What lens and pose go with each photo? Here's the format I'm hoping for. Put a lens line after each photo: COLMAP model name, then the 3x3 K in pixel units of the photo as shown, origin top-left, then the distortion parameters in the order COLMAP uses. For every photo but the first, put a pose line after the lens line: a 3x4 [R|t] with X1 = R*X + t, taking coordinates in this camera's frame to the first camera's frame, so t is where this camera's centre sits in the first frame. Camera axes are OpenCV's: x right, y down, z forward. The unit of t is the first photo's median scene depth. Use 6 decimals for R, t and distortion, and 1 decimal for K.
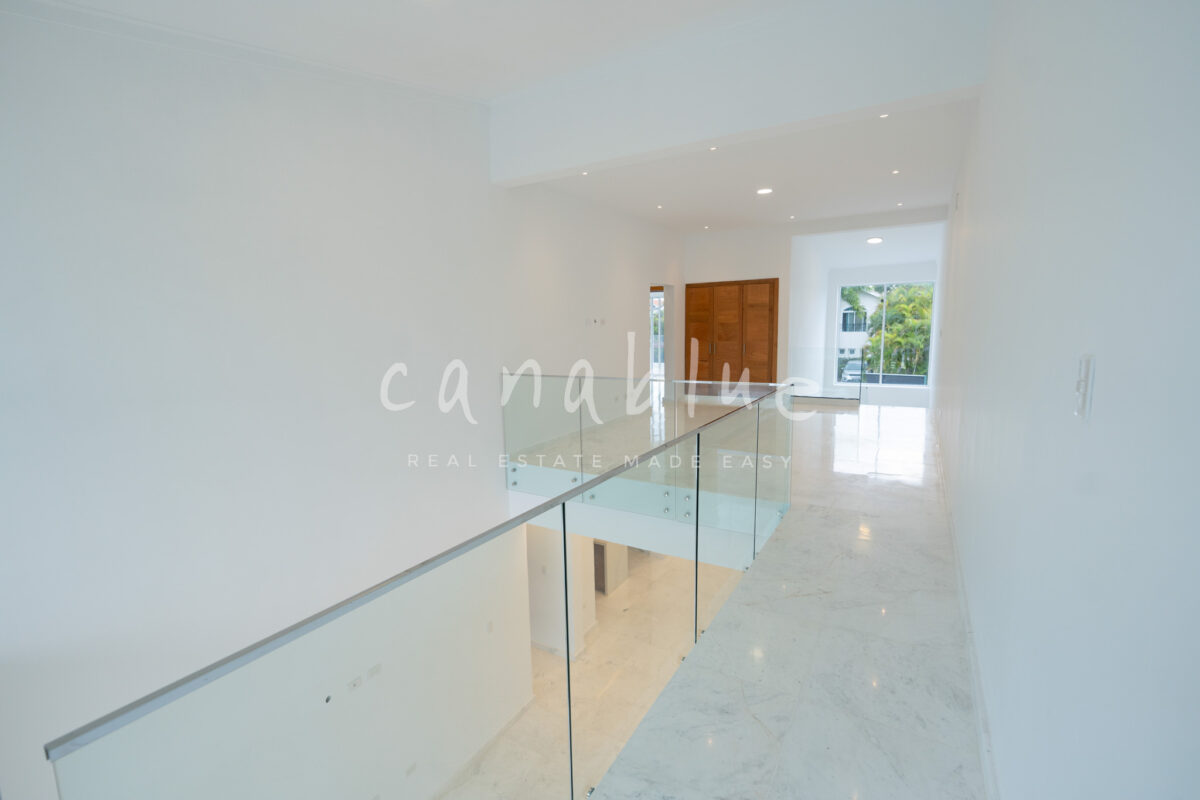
lens RADIAL K [[530.2, 0, 593.6], [0, 530.2, 397.6], [0, 0, 1]] dist [-0.014146, 0.004068]
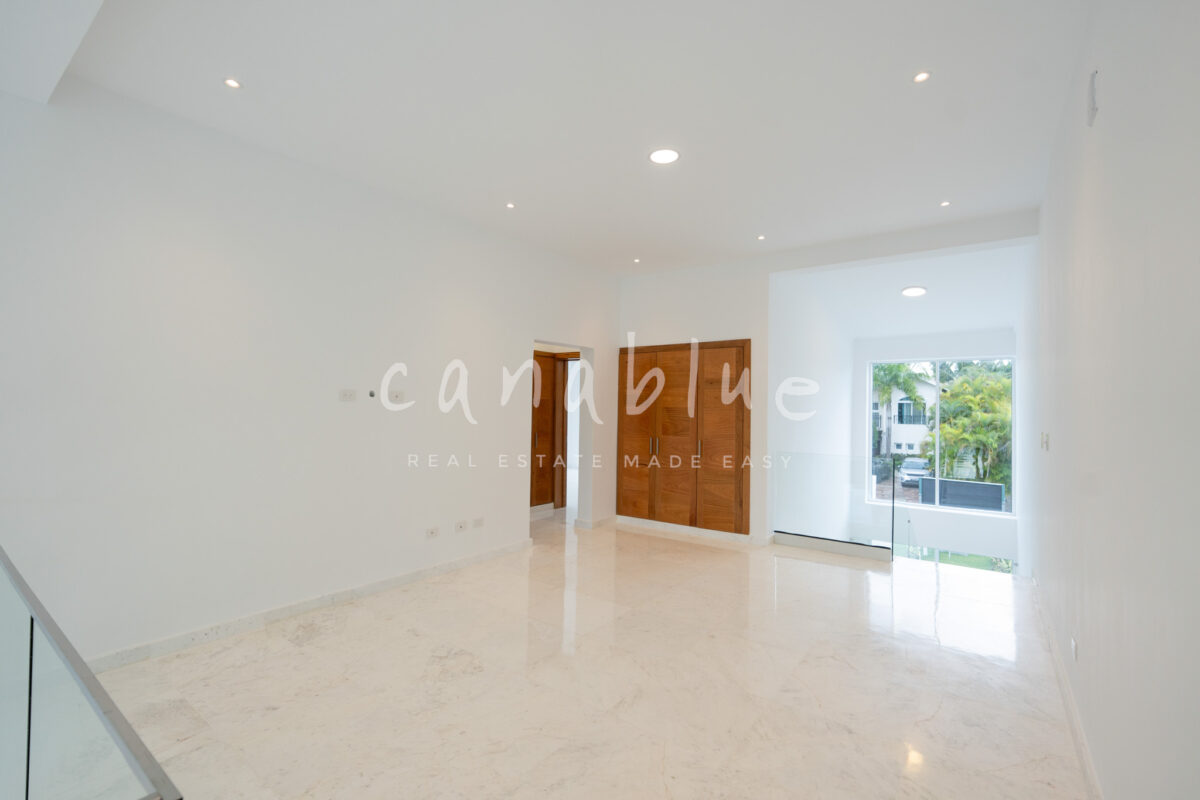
lens RADIAL K [[530.2, 0, 593.6], [0, 530.2, 397.6], [0, 0, 1]] dist [-0.014146, 0.004068]
pose [[0.994838, 0.034332, -0.095495, 0.207239], [-0.048439, 0.987562, -0.149585, -0.050287], [0.089172, 0.153439, 0.984126, 0.345481]]
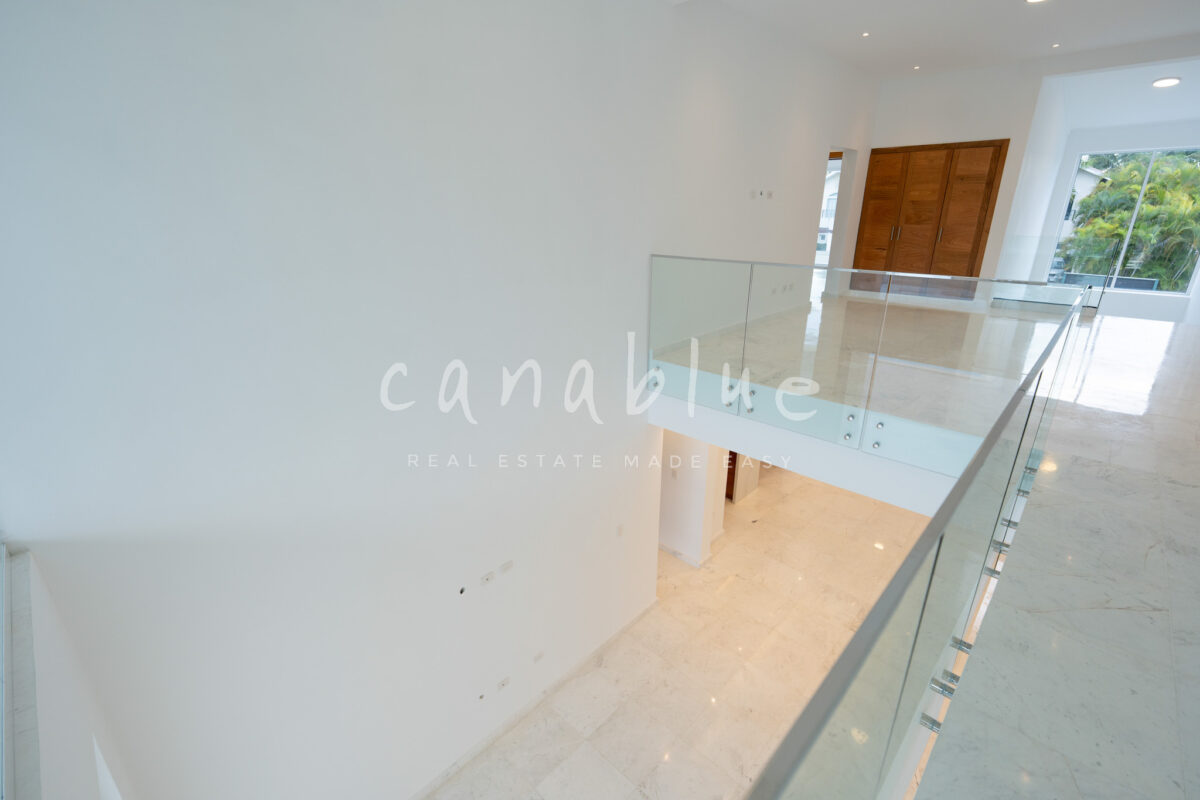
lens RADIAL K [[530.2, 0, 593.6], [0, 530.2, 397.6], [0, 0, 1]] dist [-0.014146, 0.004068]
pose [[0.975225, 0.089570, -0.202270, -0.040242], [-0.044962, 0.975533, 0.215208, -0.000594], [0.216597, -0.200782, 0.955391, 0.074882]]
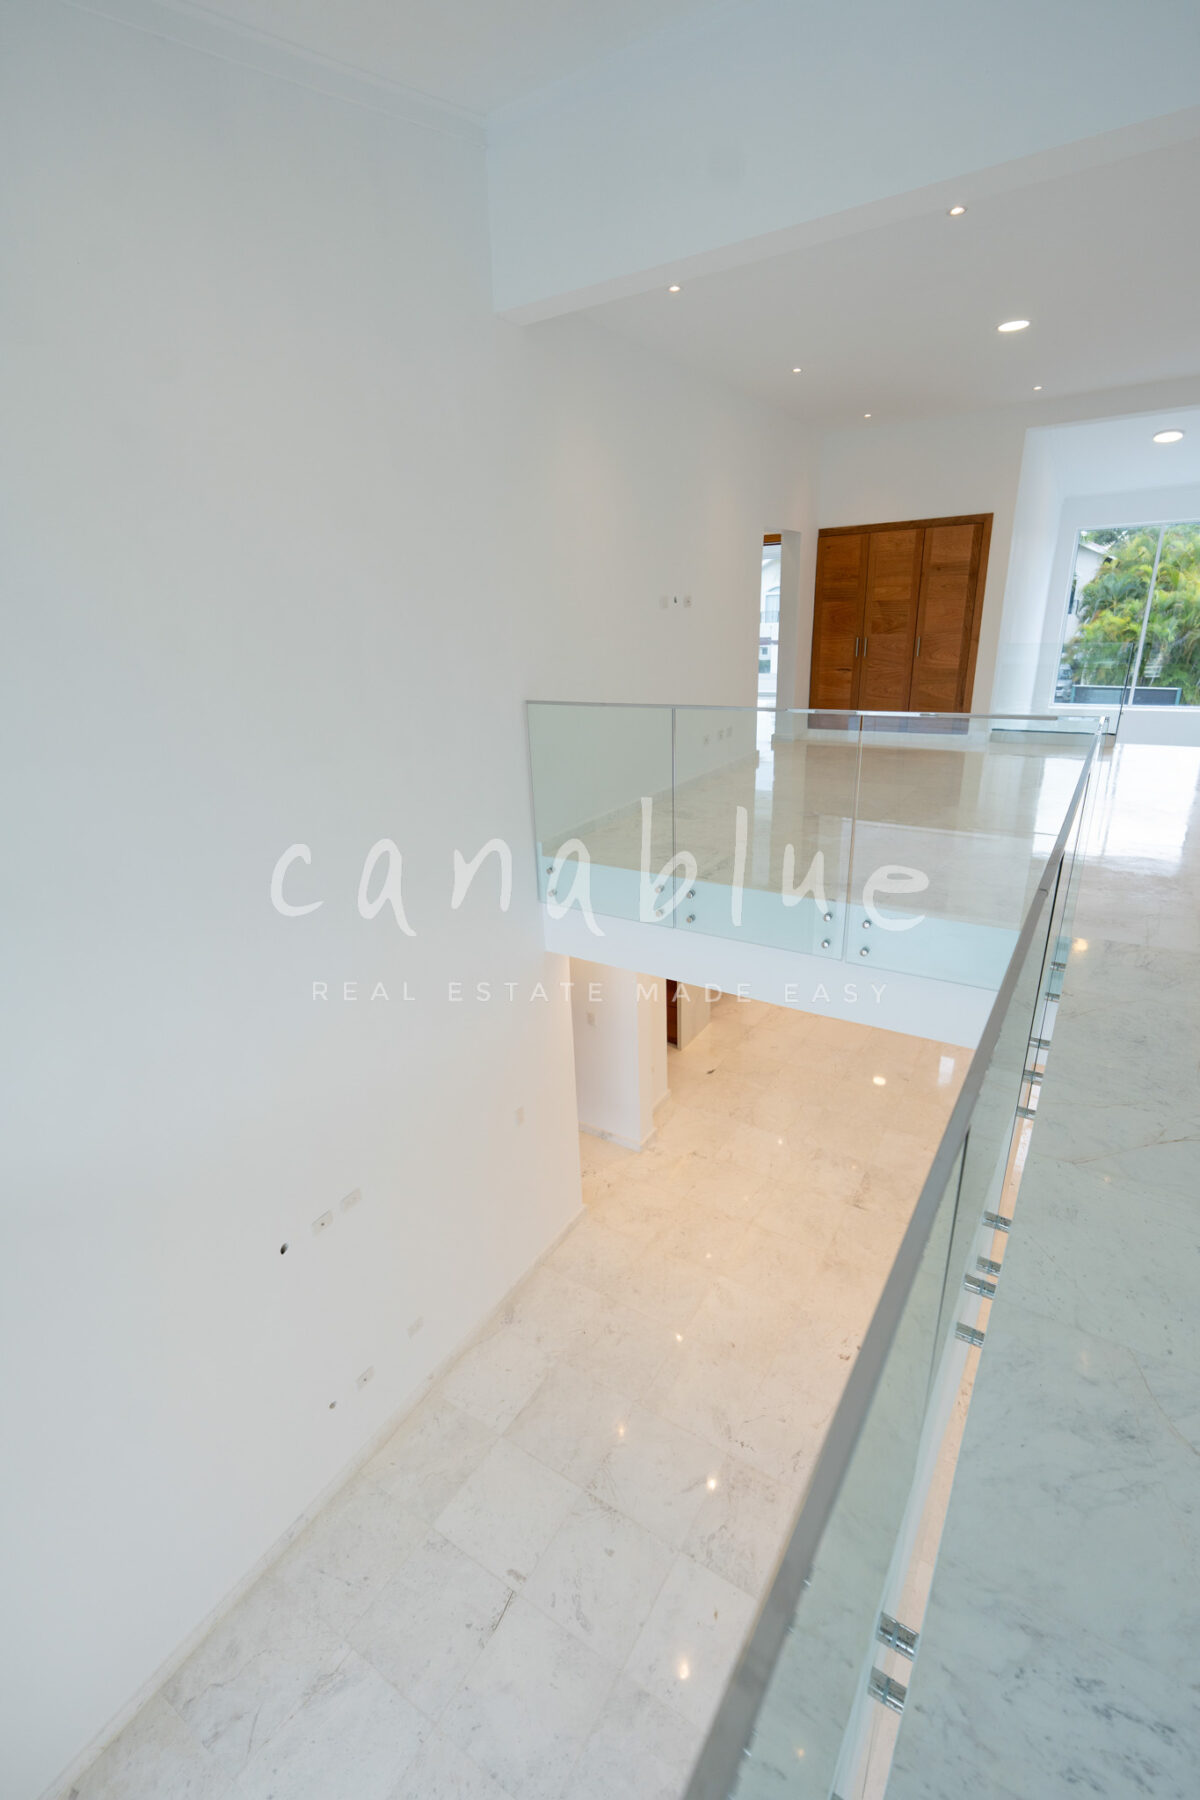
lens RADIAL K [[795.3, 0, 595.5], [0, 795.3, 913.3], [0, 0, 1]] dist [-0.014146, 0.004068]
pose [[0.999474, -0.008018, -0.031414, -0.041644], [0.014887, 0.974245, 0.225000, -0.008294], [0.028801, -0.225349, 0.973852, 0.075691]]
